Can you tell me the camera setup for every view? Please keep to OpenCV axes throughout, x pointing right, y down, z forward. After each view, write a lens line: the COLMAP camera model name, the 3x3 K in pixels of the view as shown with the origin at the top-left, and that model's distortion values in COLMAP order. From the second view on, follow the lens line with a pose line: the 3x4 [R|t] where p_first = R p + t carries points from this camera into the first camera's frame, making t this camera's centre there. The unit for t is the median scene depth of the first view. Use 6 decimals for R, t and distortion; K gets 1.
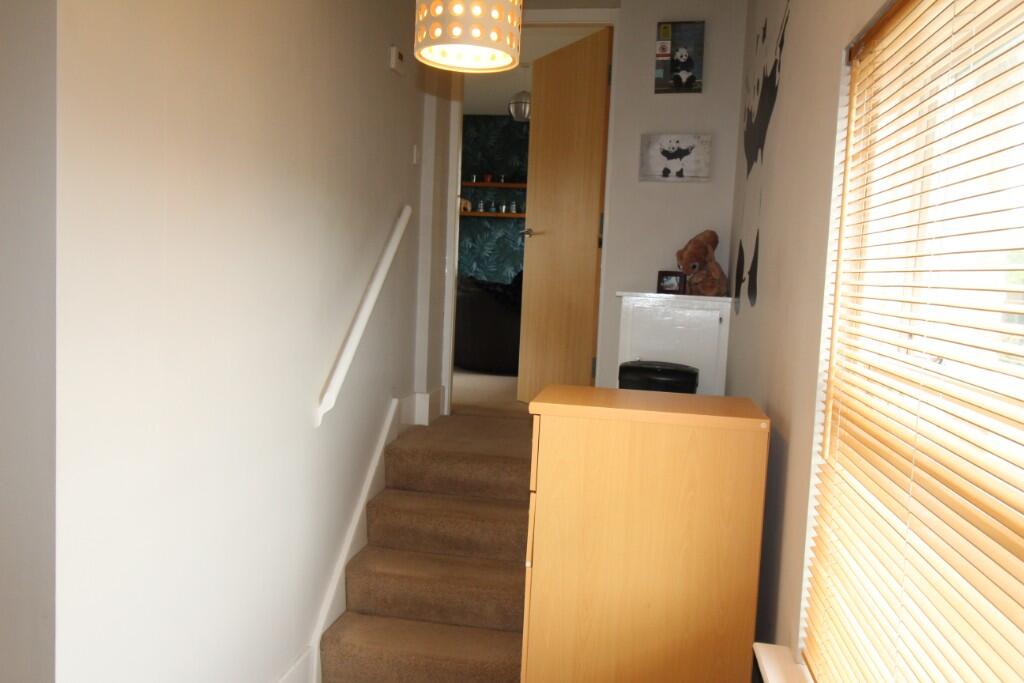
lens RADIAL K [[767.7, 0, 512.3], [0, 767.7, 339.5], [0, 0, 1]] dist [-0.001012, 0.003319]
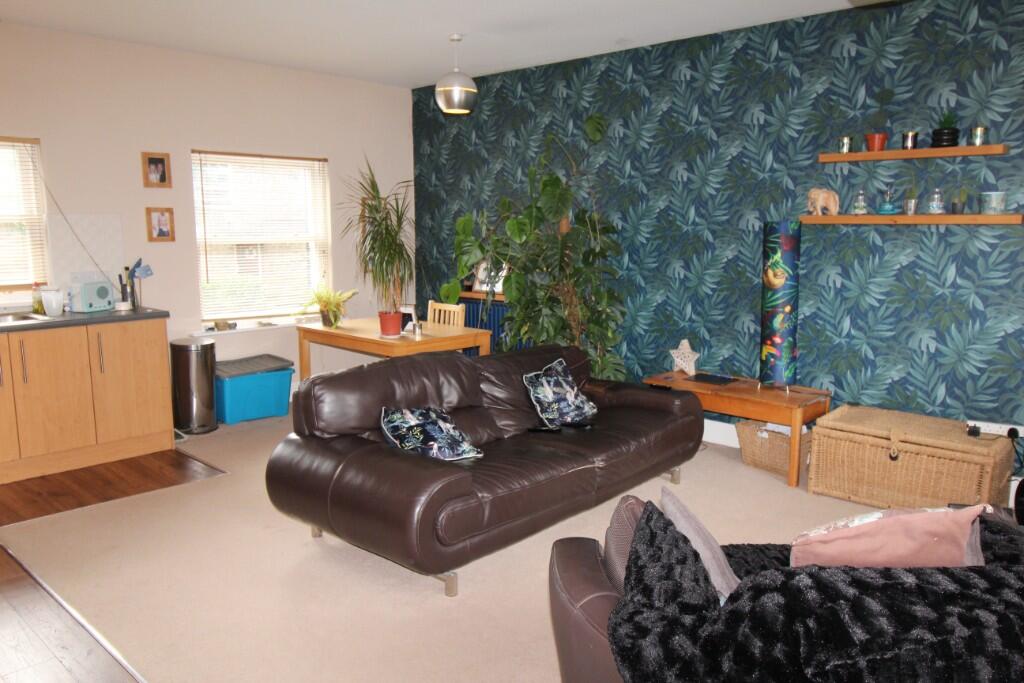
lens RADIAL K [[767.7, 0, 508.8], [0, 767.7, 340.8], [0, 0, 1]] dist [-0.001012, 0.003319]
pose [[0.833647, 0.034708, -0.551206, 0.042408], [-0.005317, 0.998482, 0.054829, -0.112850], [0.552272, -0.042778, 0.832566, 0.480371]]
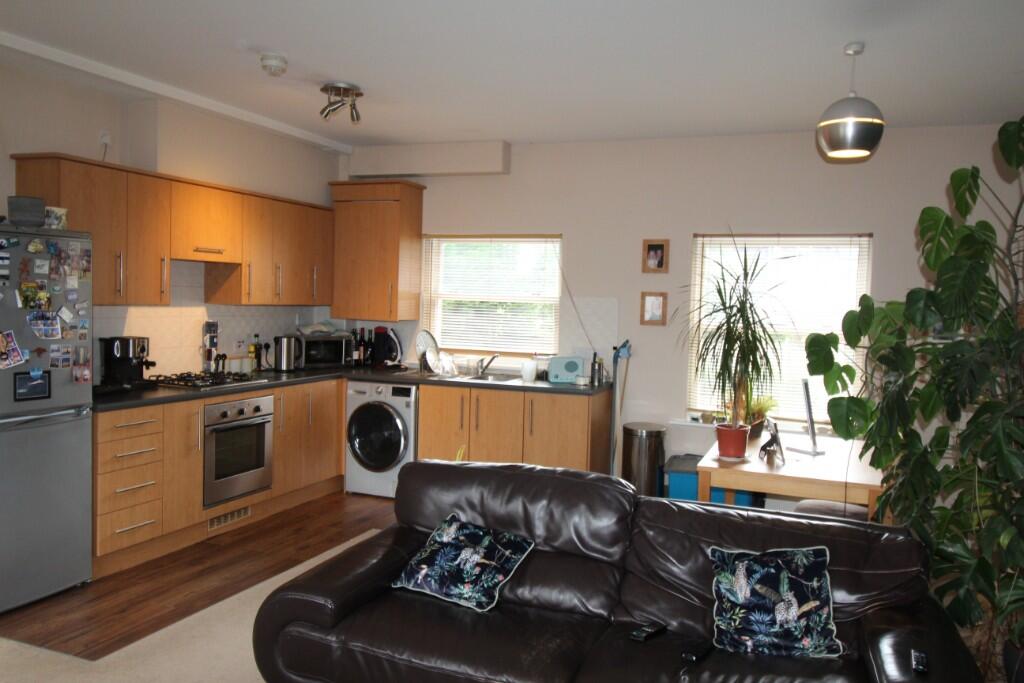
lens RADIAL K [[767.7, 0, 510.0], [0, 767.7, 340.2], [0, 0, 1]] dist [-0.001012, 0.003319]
pose [[-0.184728, -0.001935, -0.982788, 0.084929], [-0.120853, 0.992453, 0.020761, -0.133769], [0.975331, 0.122608, -0.183568, 0.727652]]
